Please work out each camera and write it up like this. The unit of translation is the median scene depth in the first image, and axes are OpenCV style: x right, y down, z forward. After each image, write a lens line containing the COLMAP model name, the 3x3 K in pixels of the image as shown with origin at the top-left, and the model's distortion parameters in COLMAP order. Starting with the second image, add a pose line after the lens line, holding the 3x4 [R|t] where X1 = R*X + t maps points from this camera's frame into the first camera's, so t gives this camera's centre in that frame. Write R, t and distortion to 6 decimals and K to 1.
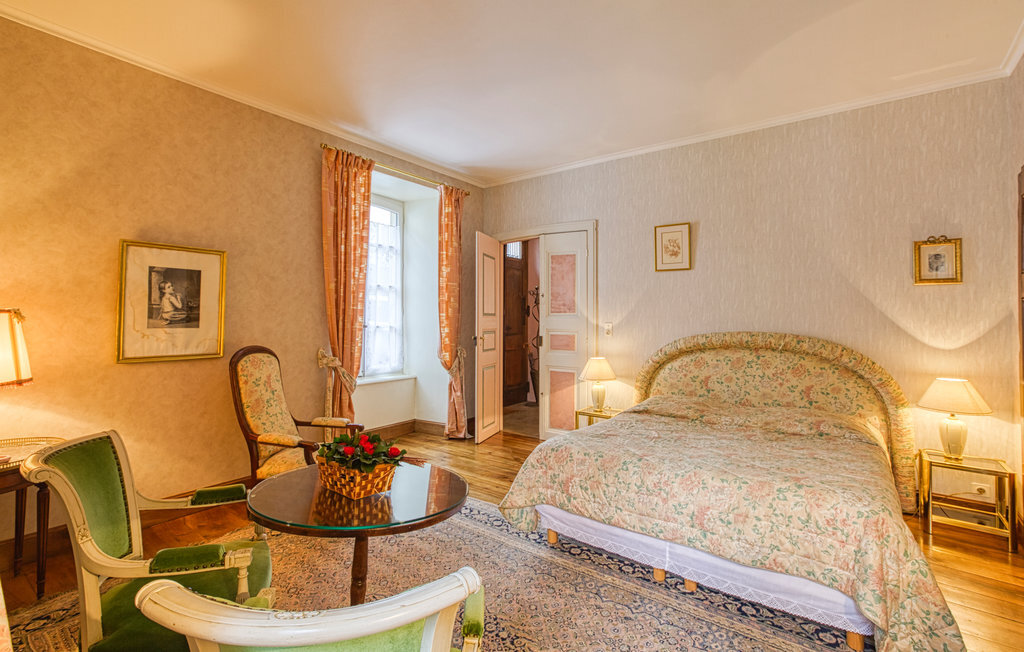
lens RADIAL K [[460.7, 0, 511.6], [0, 460.7, 308.7], [0, 0, 1]] dist [-0.039665, 0.023026]
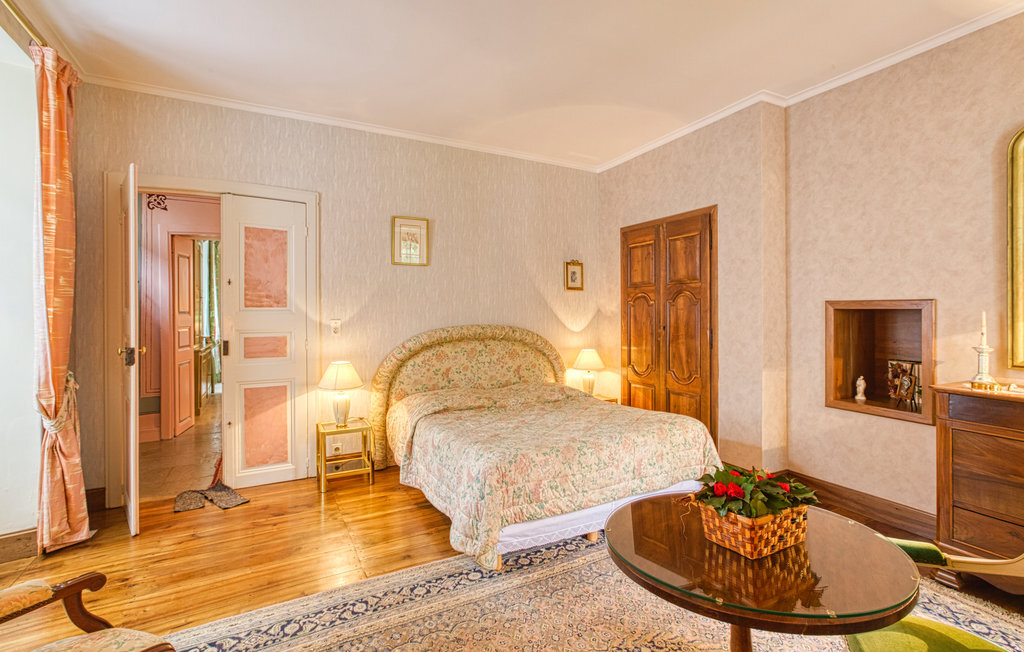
lens RADIAL K [[460.7, 0, 511.6], [0, 460.7, 308.7], [0, 0, 1]] dist [-0.039665, 0.023026]
pose [[0.417254, 0.000863, 0.908790, -0.501558], [-0.014356, 0.999881, 0.005641, 0.001943], [-0.908677, -0.015401, 0.417216, 0.438088]]
